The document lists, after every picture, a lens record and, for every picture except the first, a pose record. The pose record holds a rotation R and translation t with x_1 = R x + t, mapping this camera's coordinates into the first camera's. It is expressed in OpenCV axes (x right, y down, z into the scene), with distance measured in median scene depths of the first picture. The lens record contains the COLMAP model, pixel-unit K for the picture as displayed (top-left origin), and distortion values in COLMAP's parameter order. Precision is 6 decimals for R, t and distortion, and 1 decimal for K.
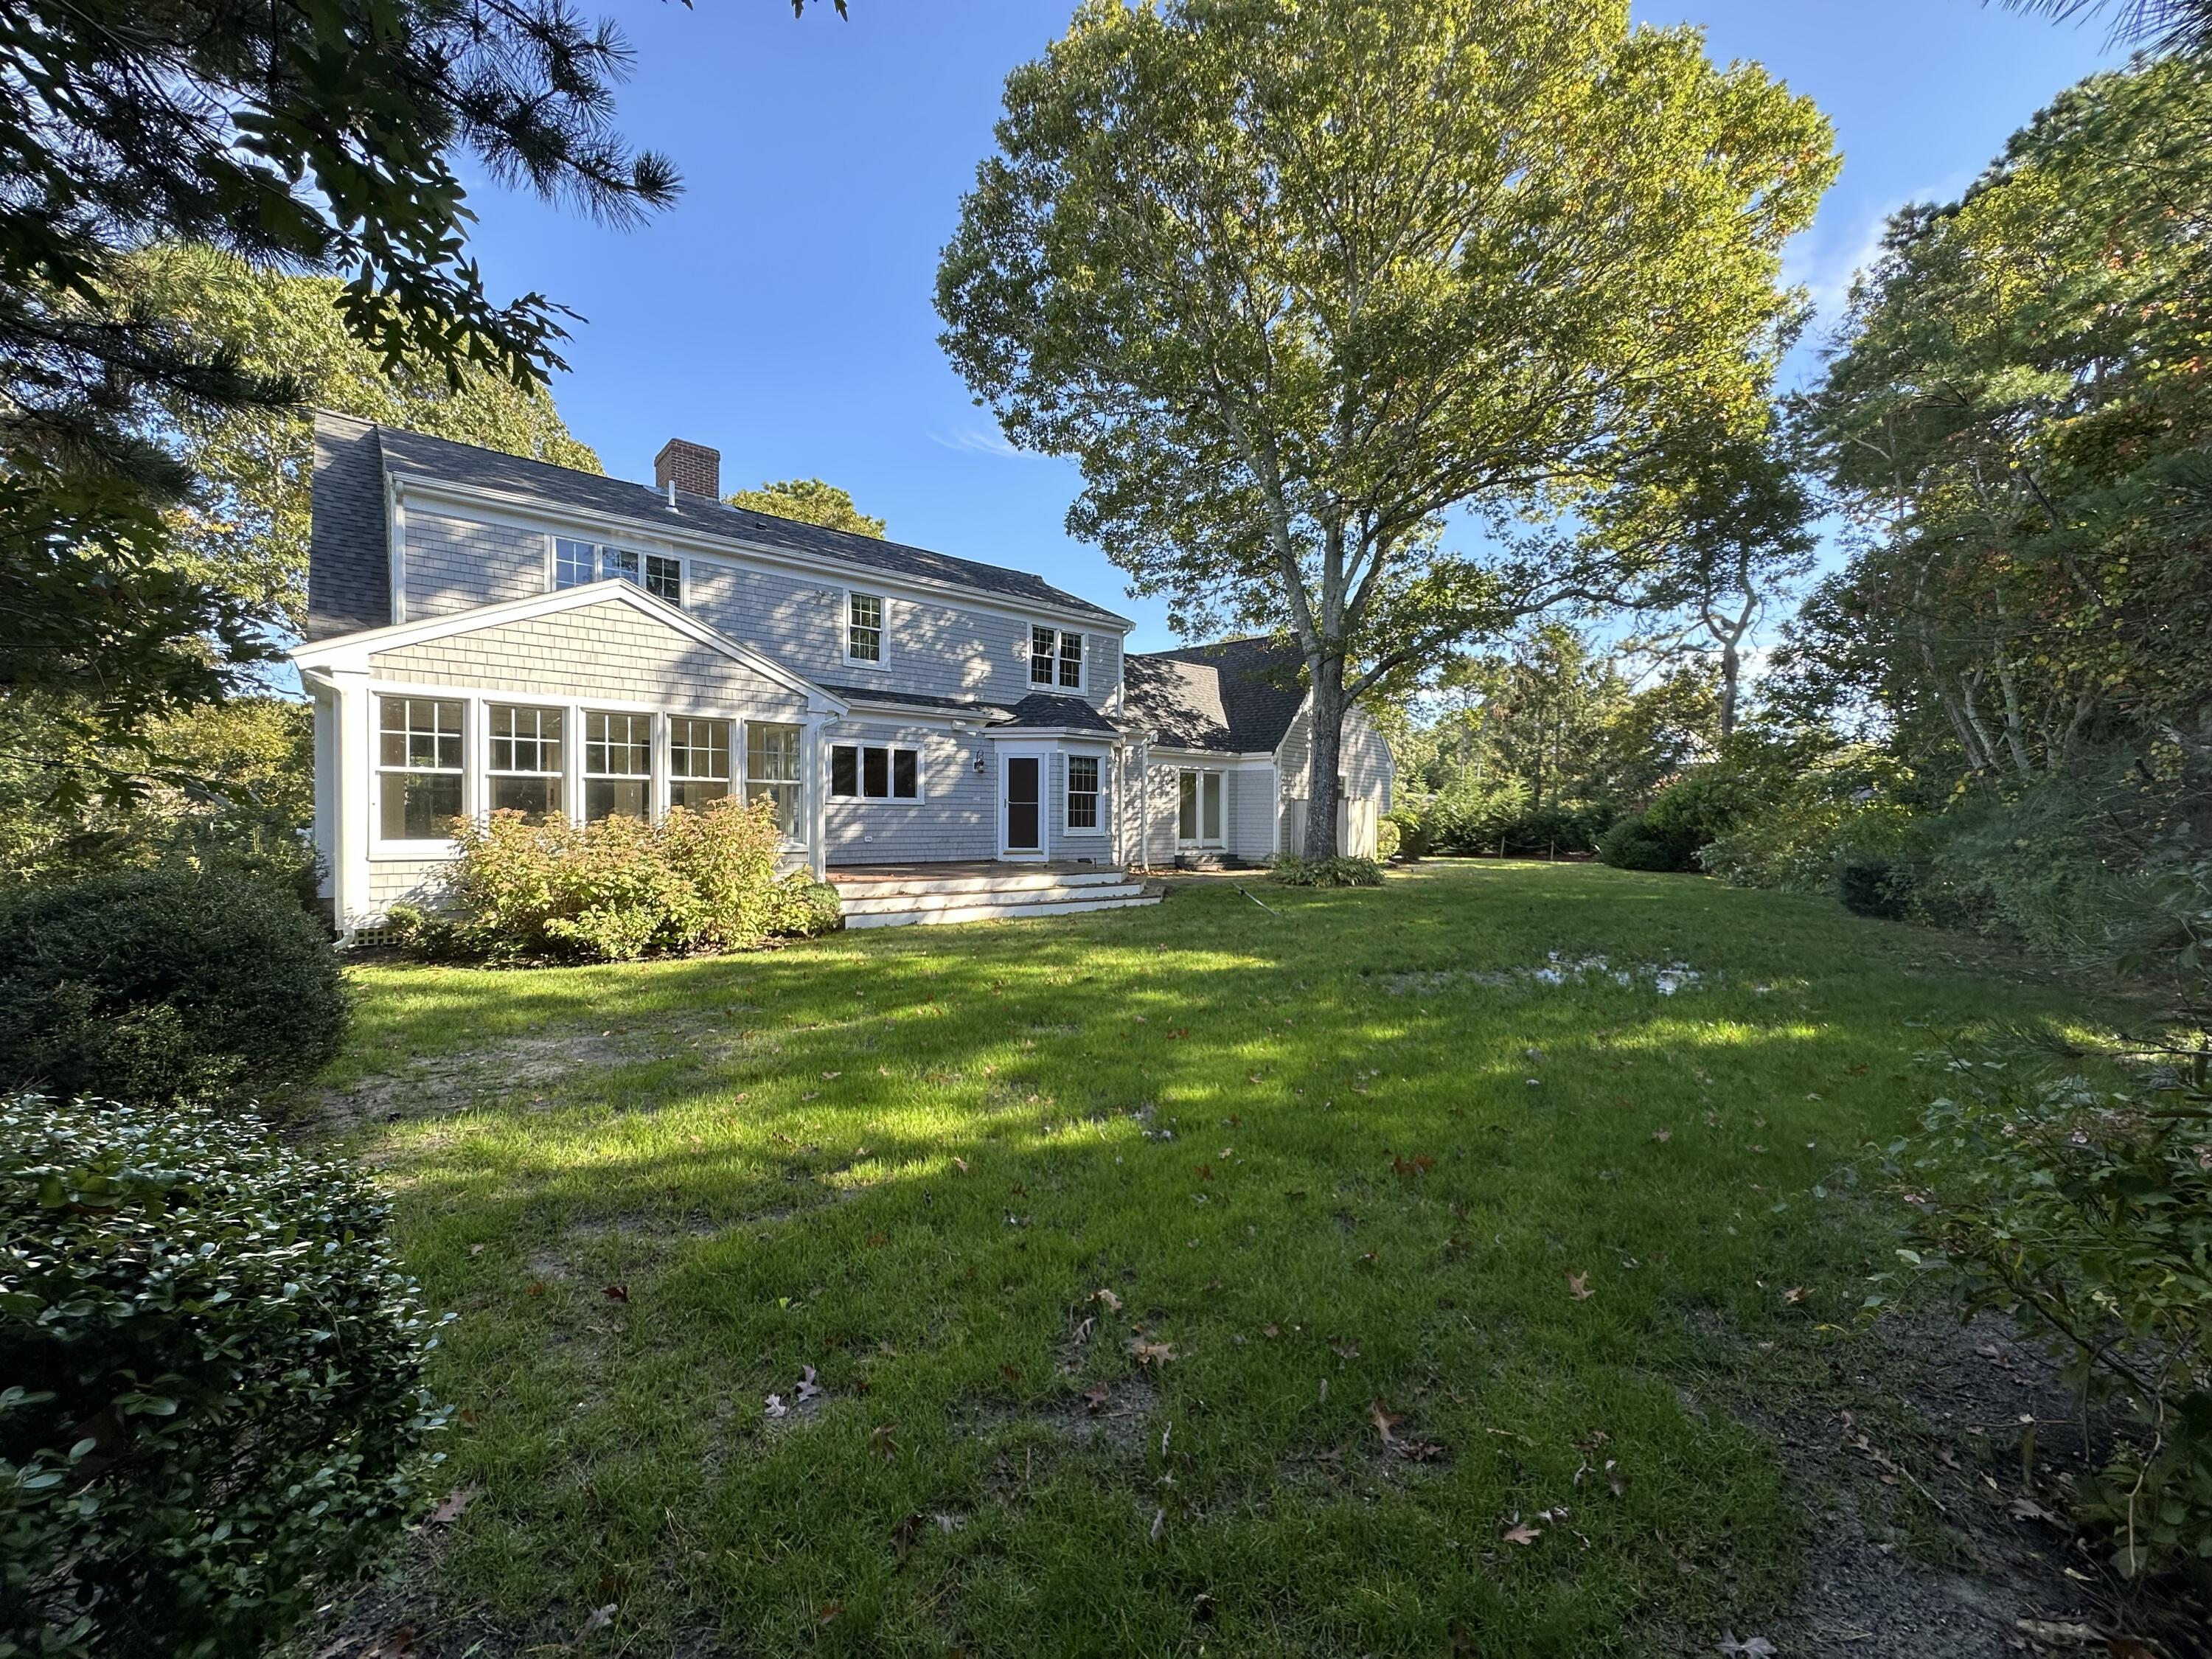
lens RADIAL K [[879.4, 0, 1102.3], [0, 879.4, 829.6], [0, 0, 1]] dist [-0.000575, 0.000238]
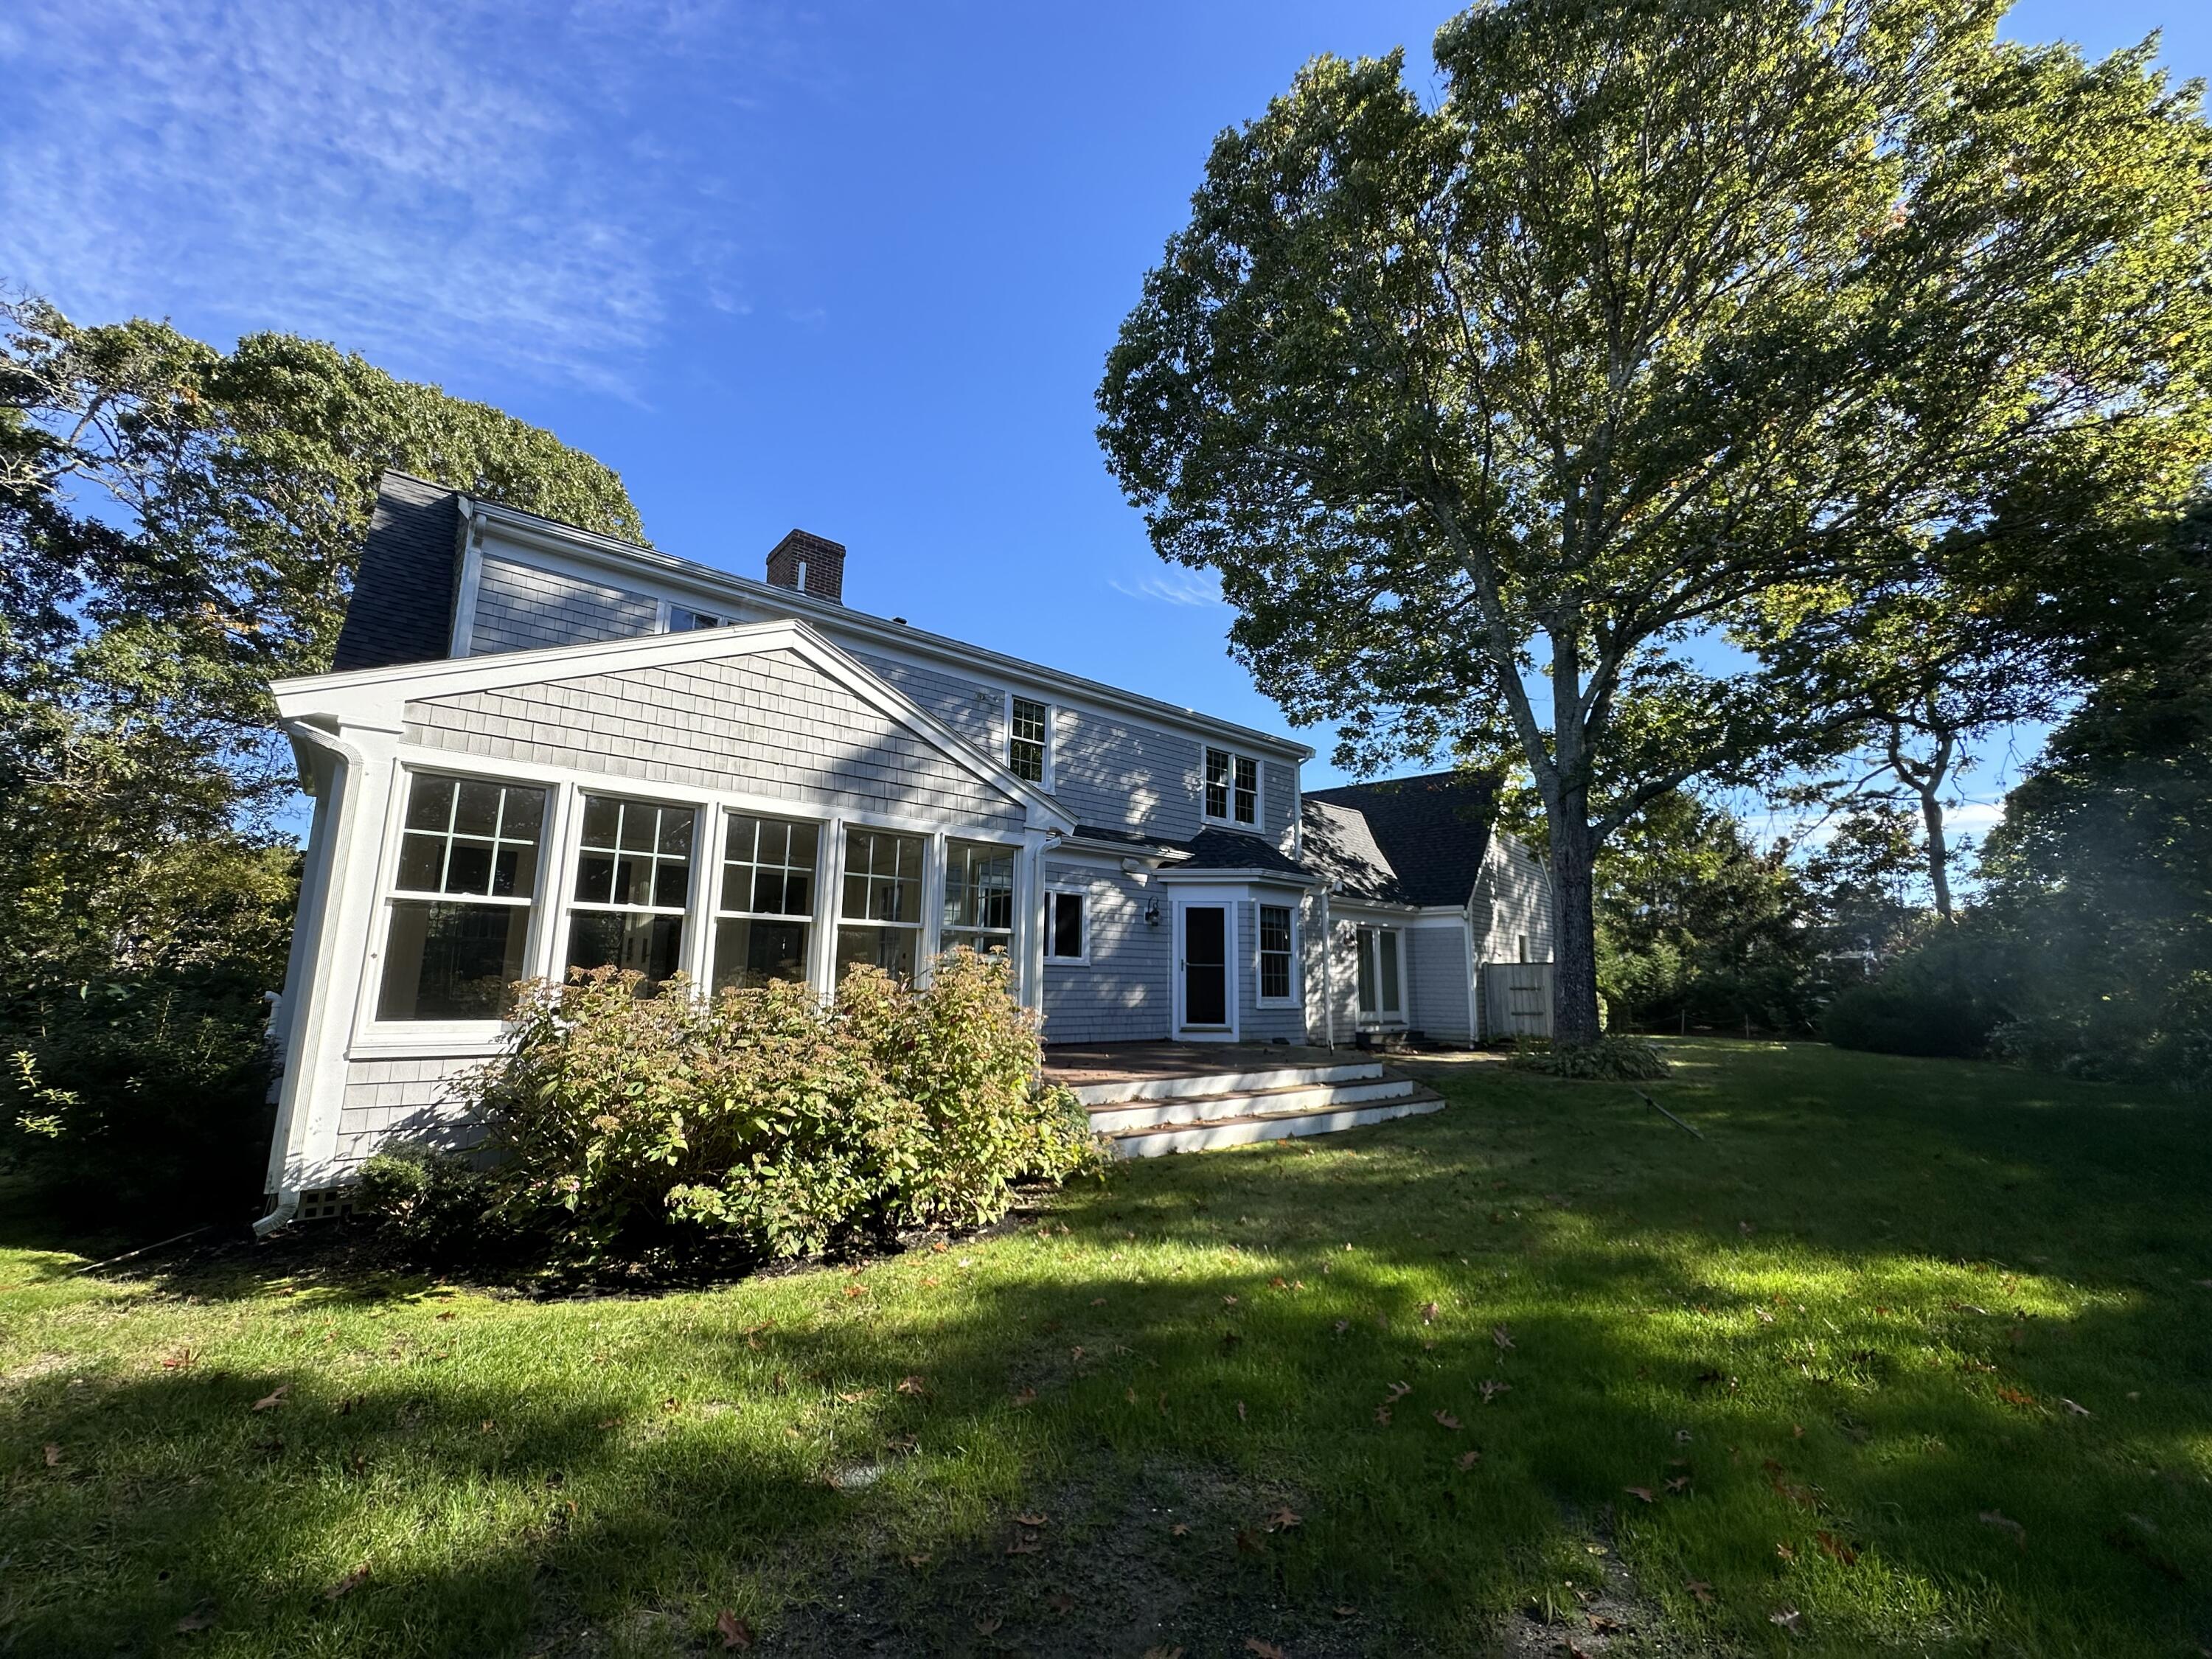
lens RADIAL K [[879.4, 0, 1102.3], [0, 879.4, 829.6], [0, 0, 1]] dist [-0.000575, 0.000238]
pose [[0.999936, 0.005747, -0.009699, -0.187681], [-0.007446, 0.982625, -0.185454, -0.004374], [0.008465, 0.185514, 0.982605, 0.229167]]
